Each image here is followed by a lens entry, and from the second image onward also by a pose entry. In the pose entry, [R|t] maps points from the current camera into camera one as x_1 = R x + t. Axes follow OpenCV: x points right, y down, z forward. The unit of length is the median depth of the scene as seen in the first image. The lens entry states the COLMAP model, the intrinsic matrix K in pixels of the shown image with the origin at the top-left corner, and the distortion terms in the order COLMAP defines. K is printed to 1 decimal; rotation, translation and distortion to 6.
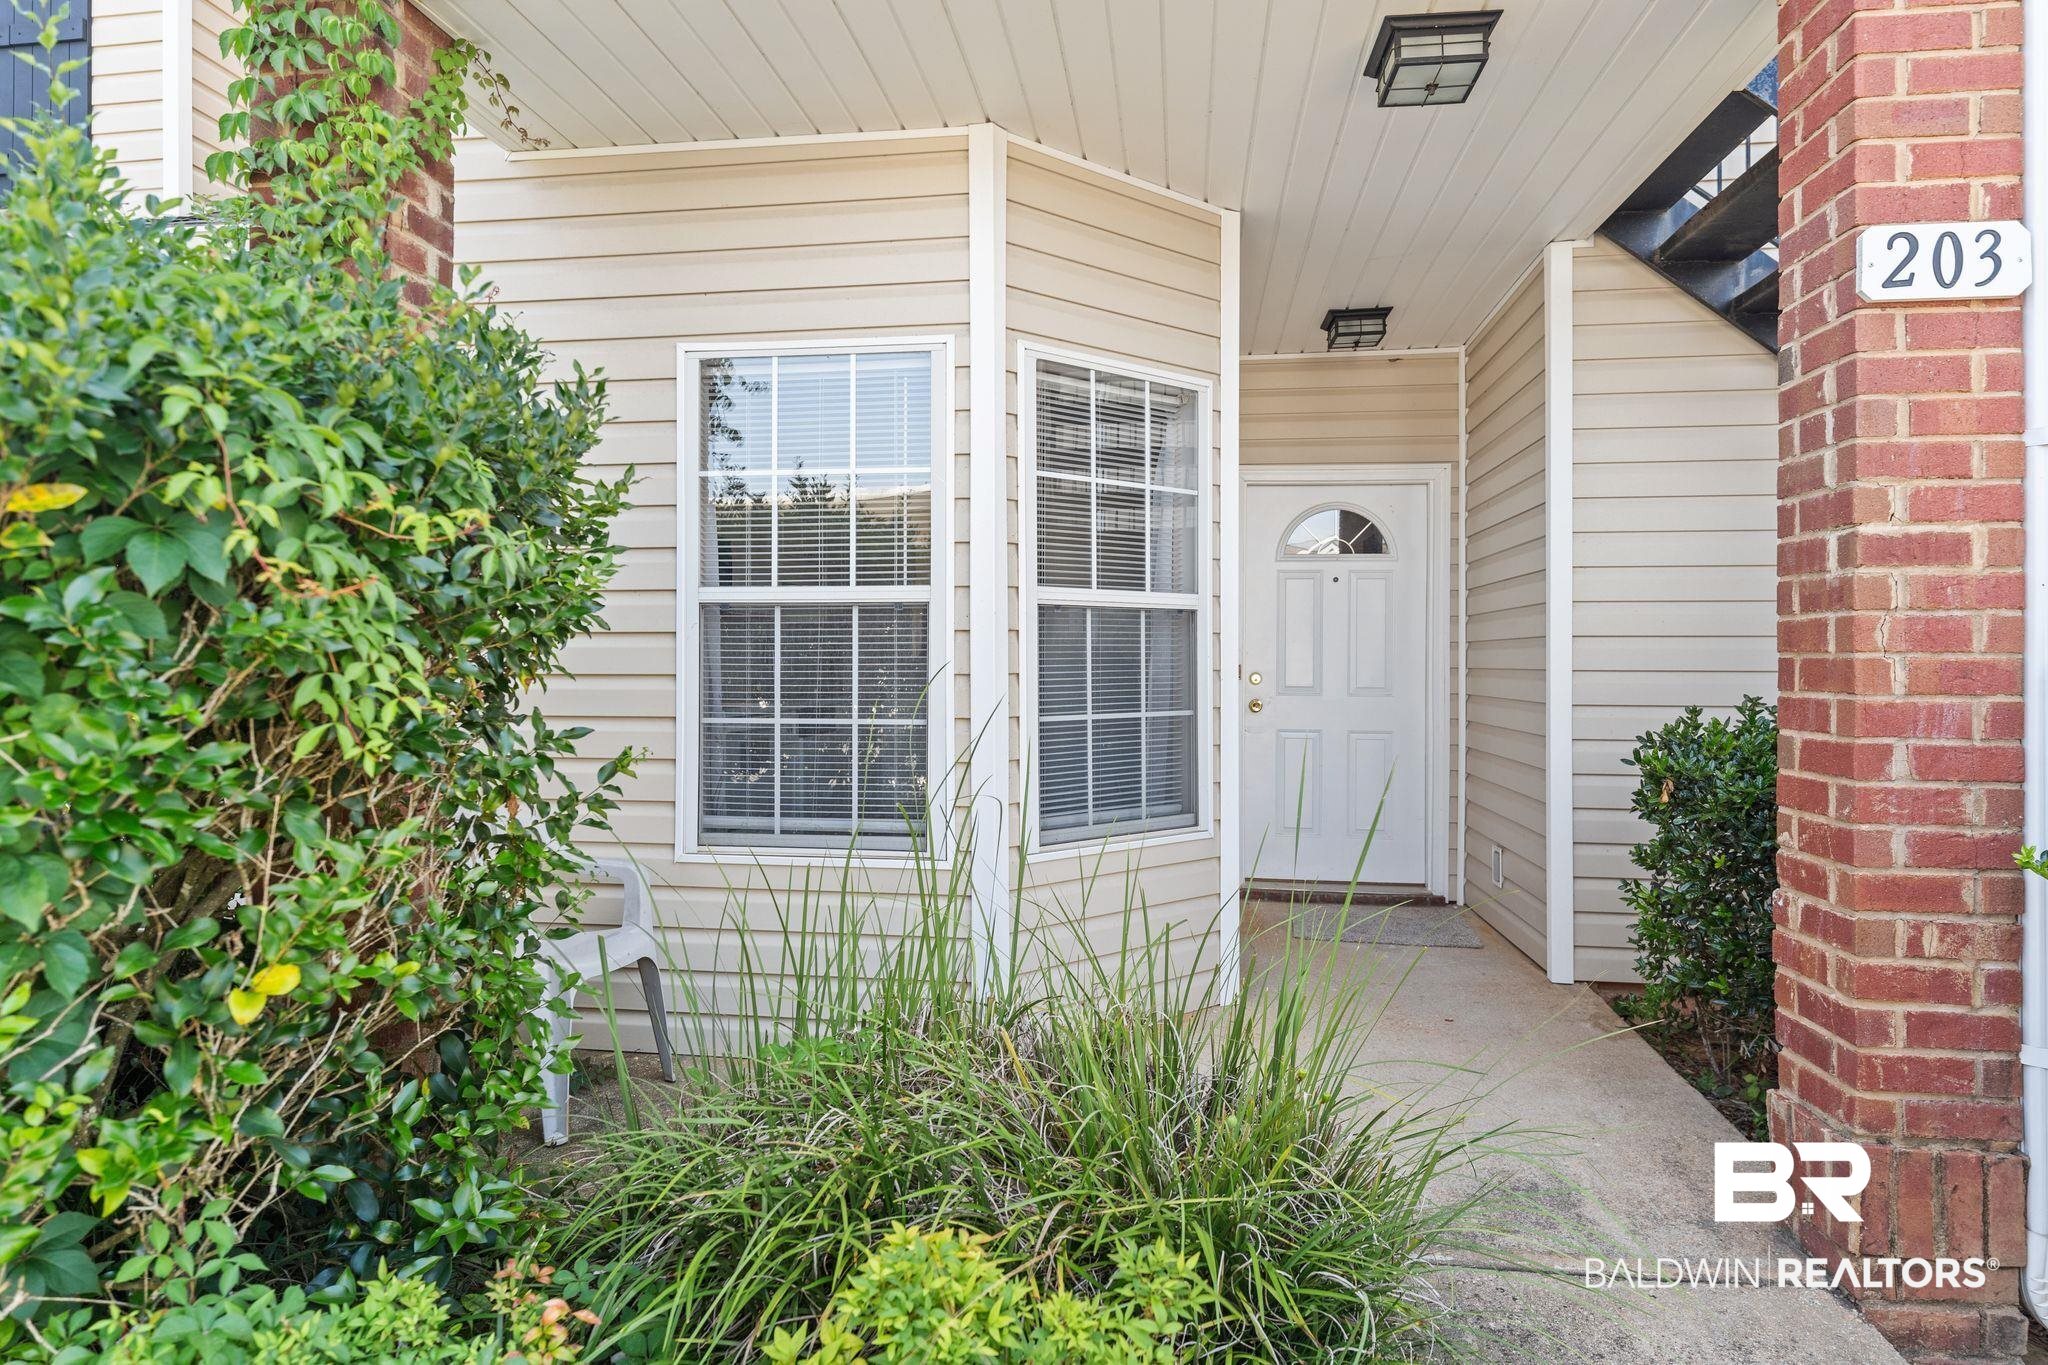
lens RADIAL K [[1155.0, 0, 1024.0], [0, 1155.0, 682.5], [0, 0, 1]] dist [-0.000055, -0.000109]
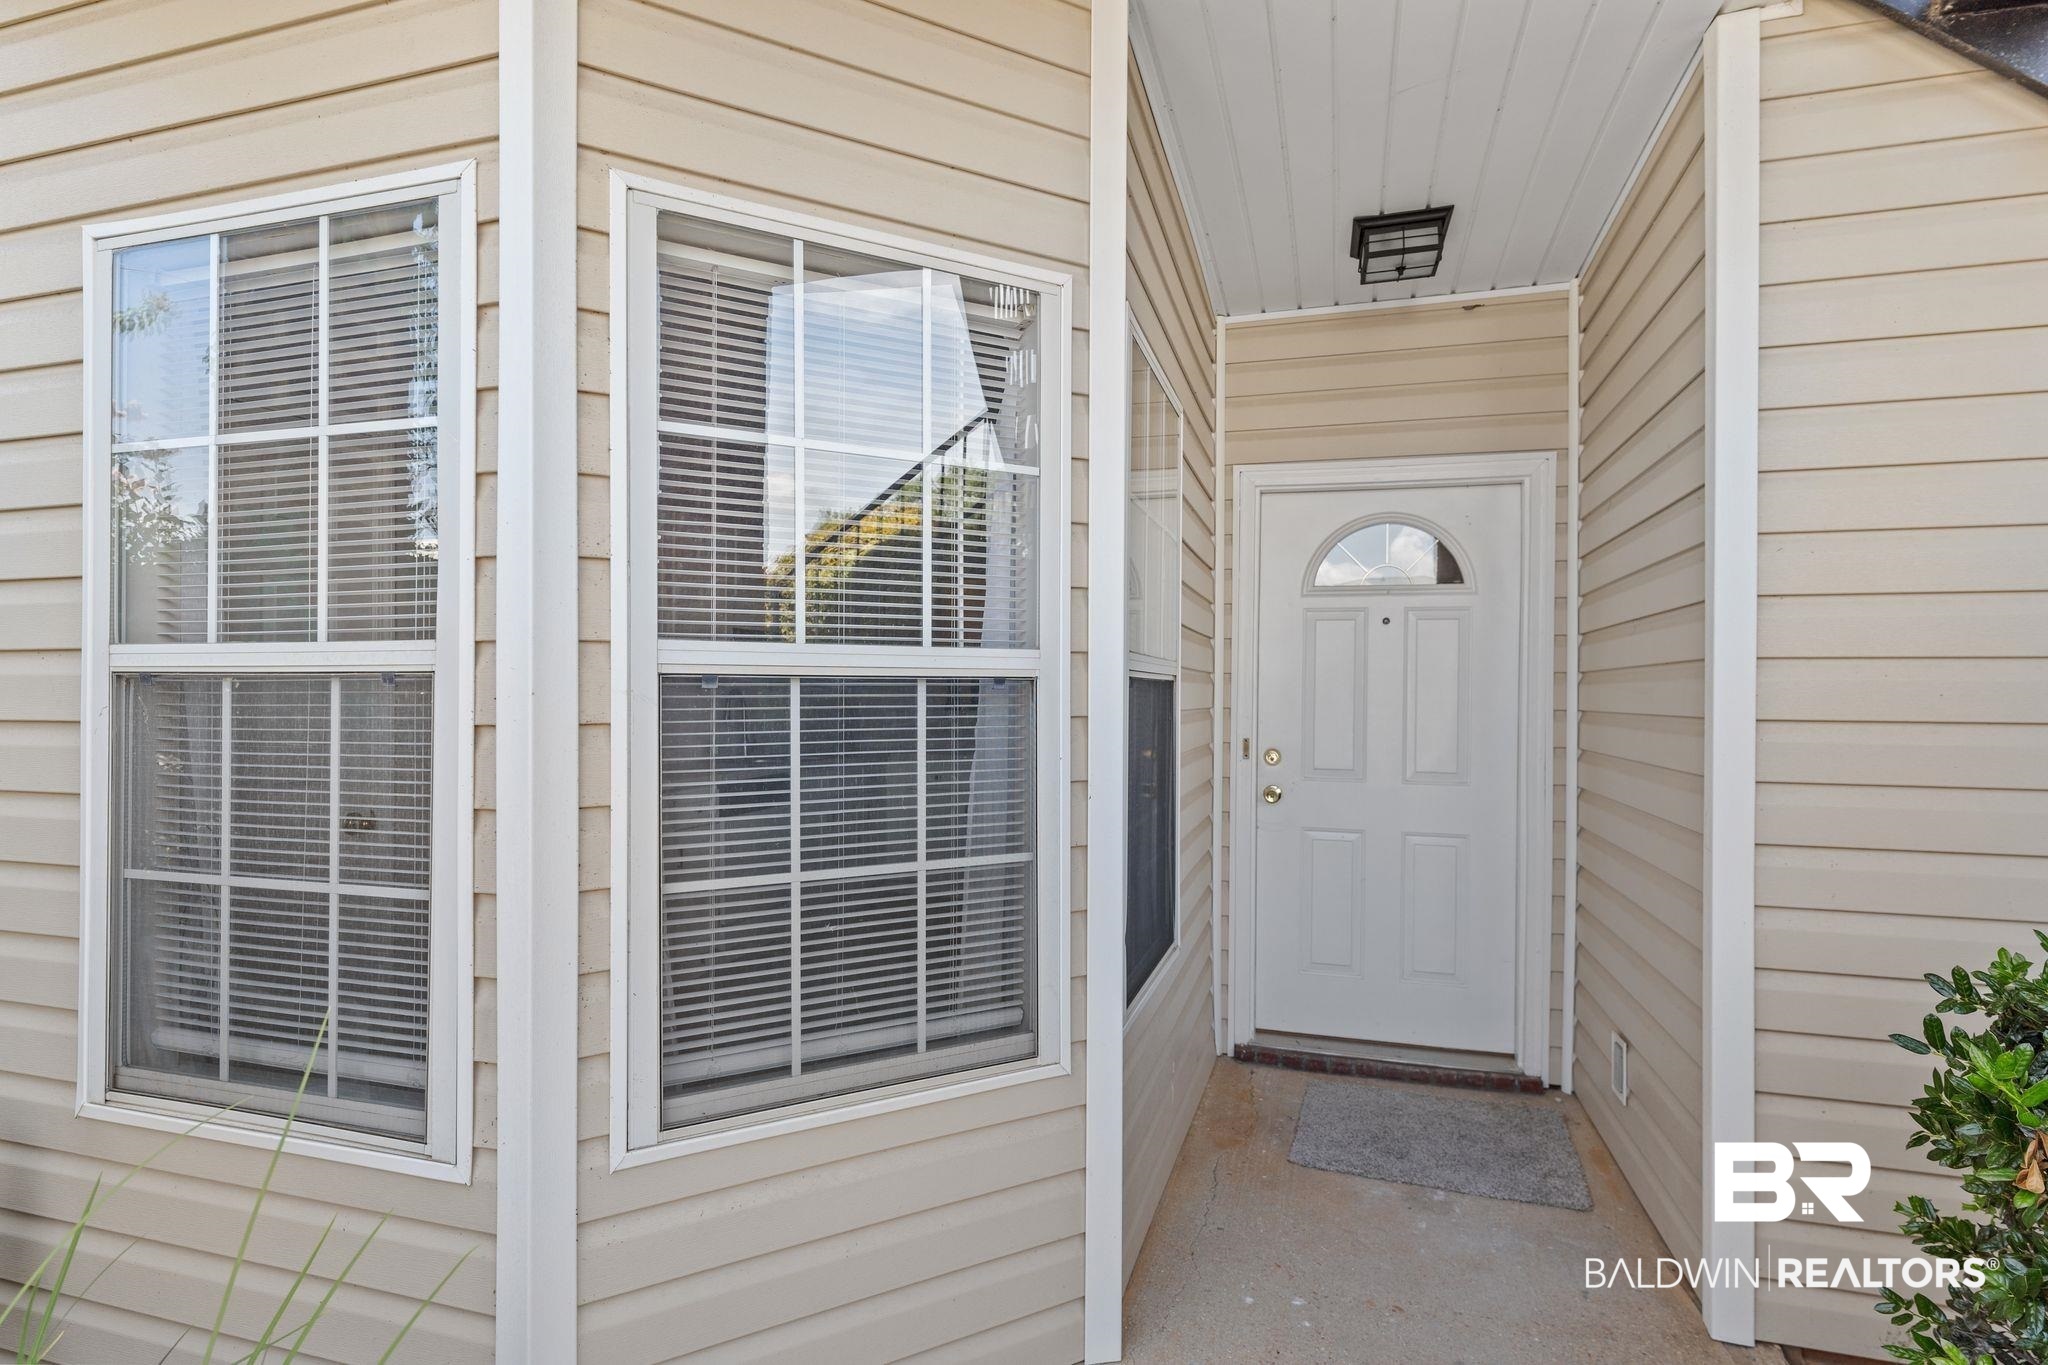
lens RADIAL K [[1041.8, 0, 1022.9], [0, 1041.8, 713.2], [0, 0, 1]] dist [-0.003439, -0.001089]
pose [[0.987983, 0.006116, -0.154442, 0.168906], [-0.006309, 0.999980, -0.000765, -0.034182], [0.154434, 0.001730, 0.988002, 0.374578]]
